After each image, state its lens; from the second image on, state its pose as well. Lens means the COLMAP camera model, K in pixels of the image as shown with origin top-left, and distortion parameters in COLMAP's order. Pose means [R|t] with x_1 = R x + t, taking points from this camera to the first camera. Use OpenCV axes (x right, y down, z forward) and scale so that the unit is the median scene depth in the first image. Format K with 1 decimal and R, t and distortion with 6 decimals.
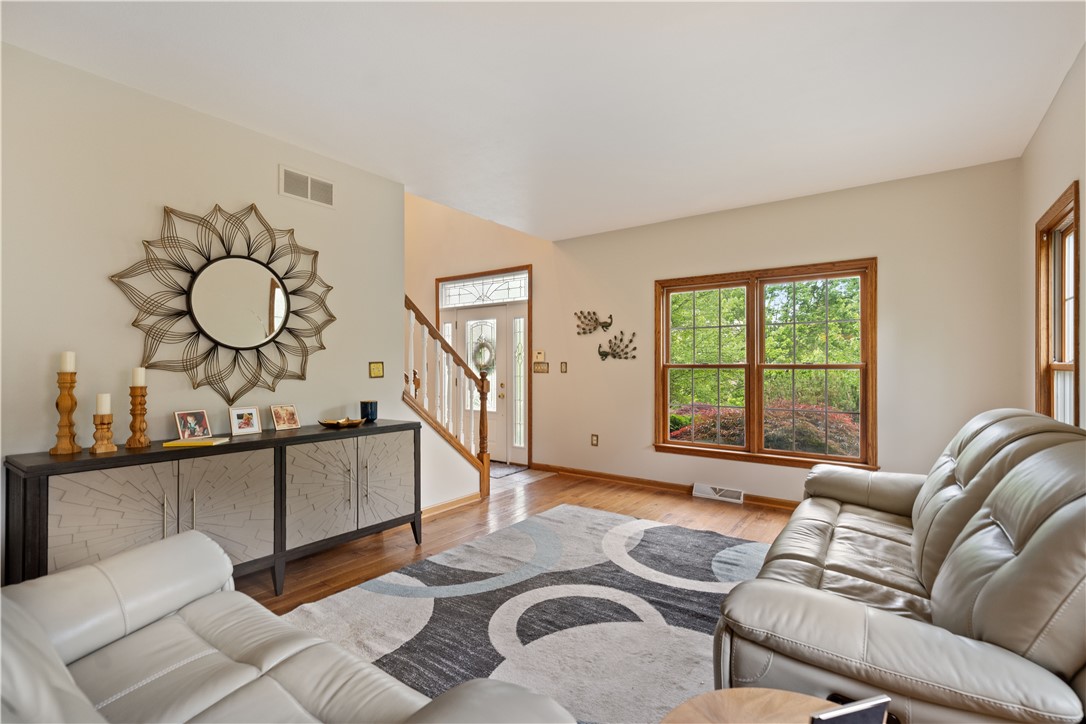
lens RADIAL K [[492.5, 0, 549.6], [0, 492.5, 359.4], [0, 0, 1]] dist [0.001431, -0.000270]
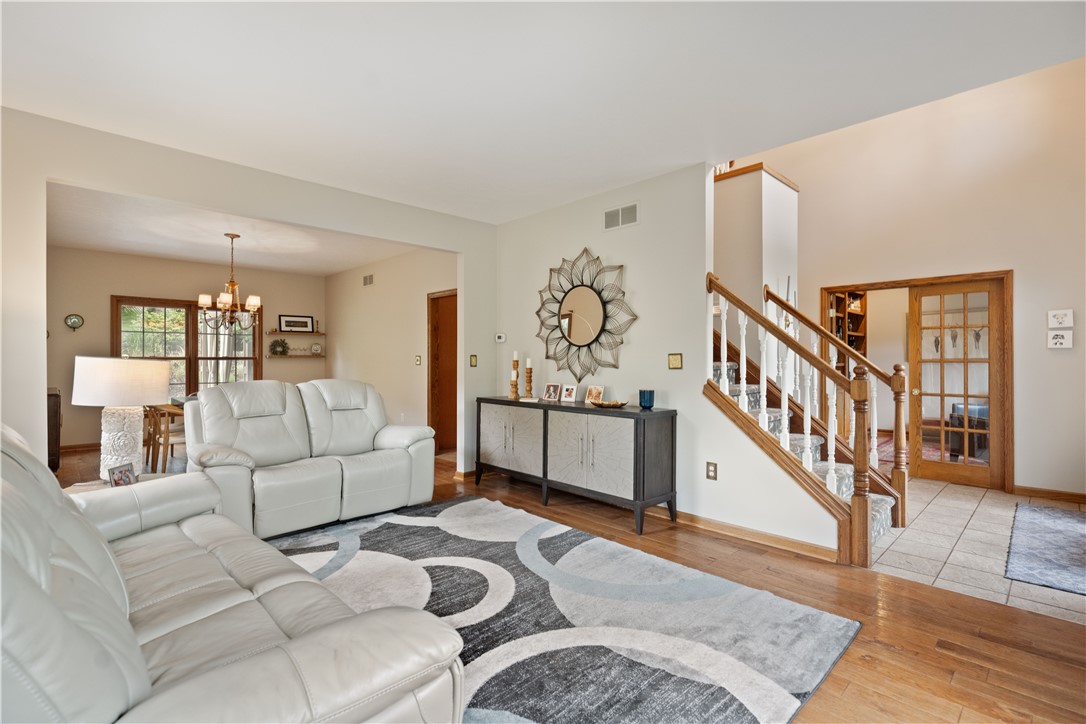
lens RADIAL K [[492.5, 0, 549.6], [0, 492.5, 359.4], [0, 0, 1]] dist [0.001431, -0.000270]
pose [[-0.151049, -0.004600, -0.988516, 0.891768], [0.003814, 0.999979, -0.005237, 0.027078], [0.988519, -0.004562, -0.151028, 1.146376]]
